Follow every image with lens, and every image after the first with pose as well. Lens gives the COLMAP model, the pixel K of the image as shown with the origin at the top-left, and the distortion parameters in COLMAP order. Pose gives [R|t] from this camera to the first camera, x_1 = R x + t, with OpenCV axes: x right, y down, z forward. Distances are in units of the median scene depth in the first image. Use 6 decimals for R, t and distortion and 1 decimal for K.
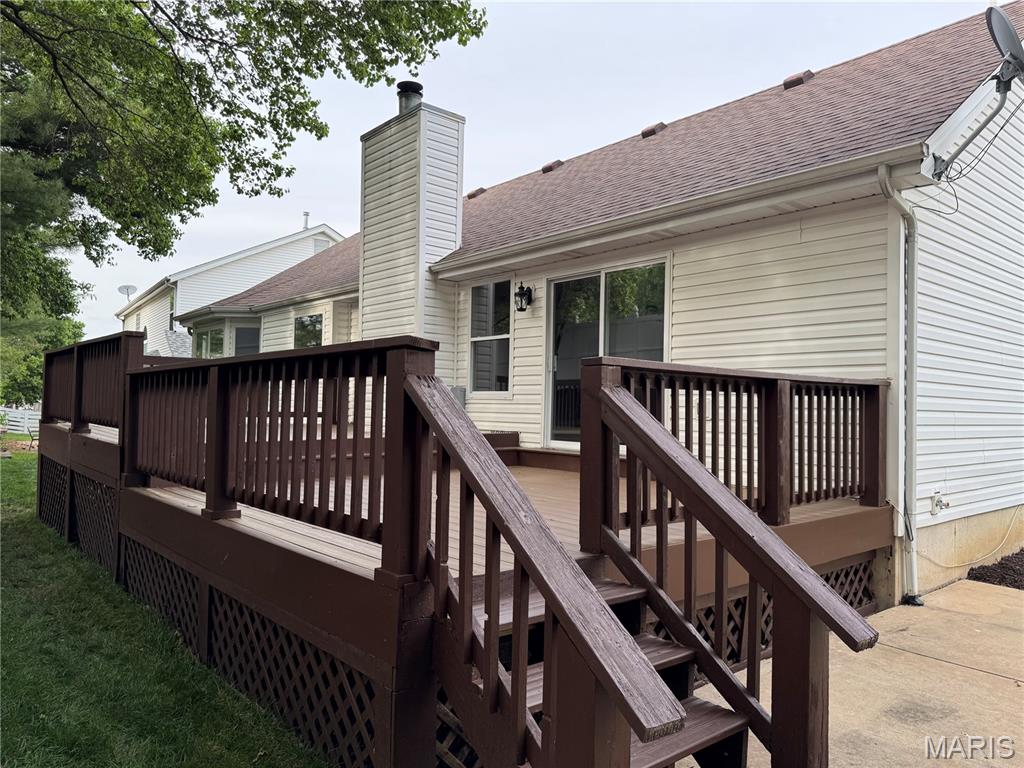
lens RADIAL K [[719.1, 0, 516.8], [0, 719.1, 389.8], [0, 0, 1]] dist [0.109203, -0.136038]
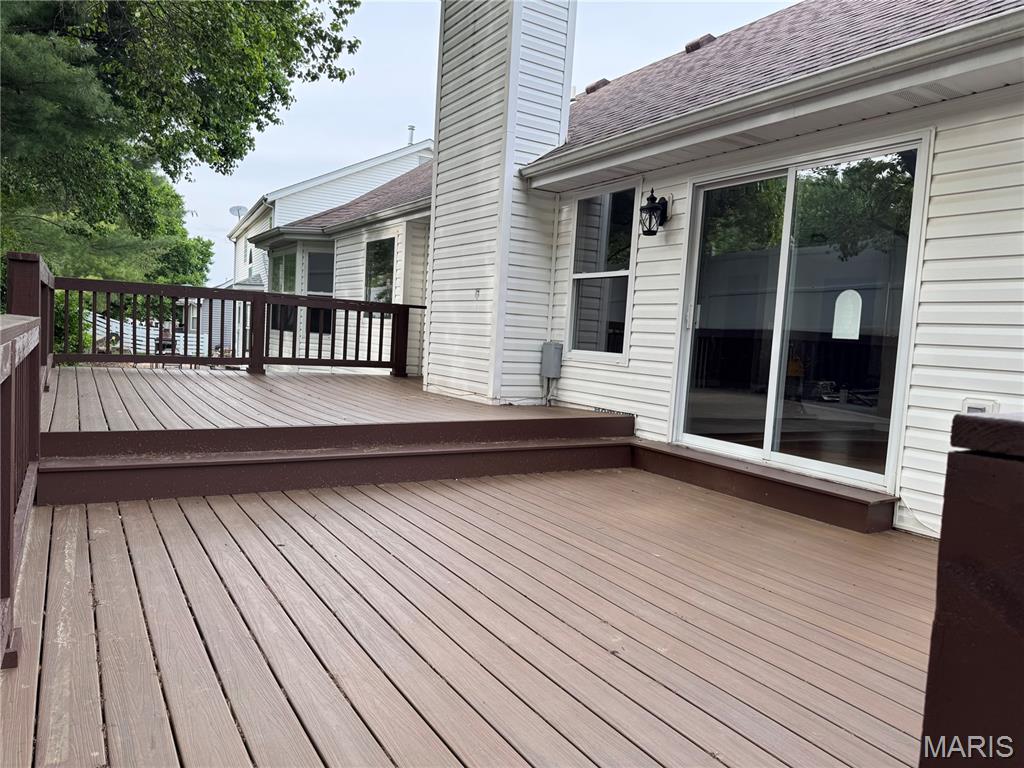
lens RADIAL K [[727.2, 0, 512.0], [0, 727.2, 384.0], [0, 0, 1]] dist [0.106471, -0.149255]
pose [[0.985661, 0.052311, -0.160427, -0.002833], [-0.038669, 0.995457, 0.087010, -0.026765], [0.164249, -0.079559, 0.983205, 0.307157]]
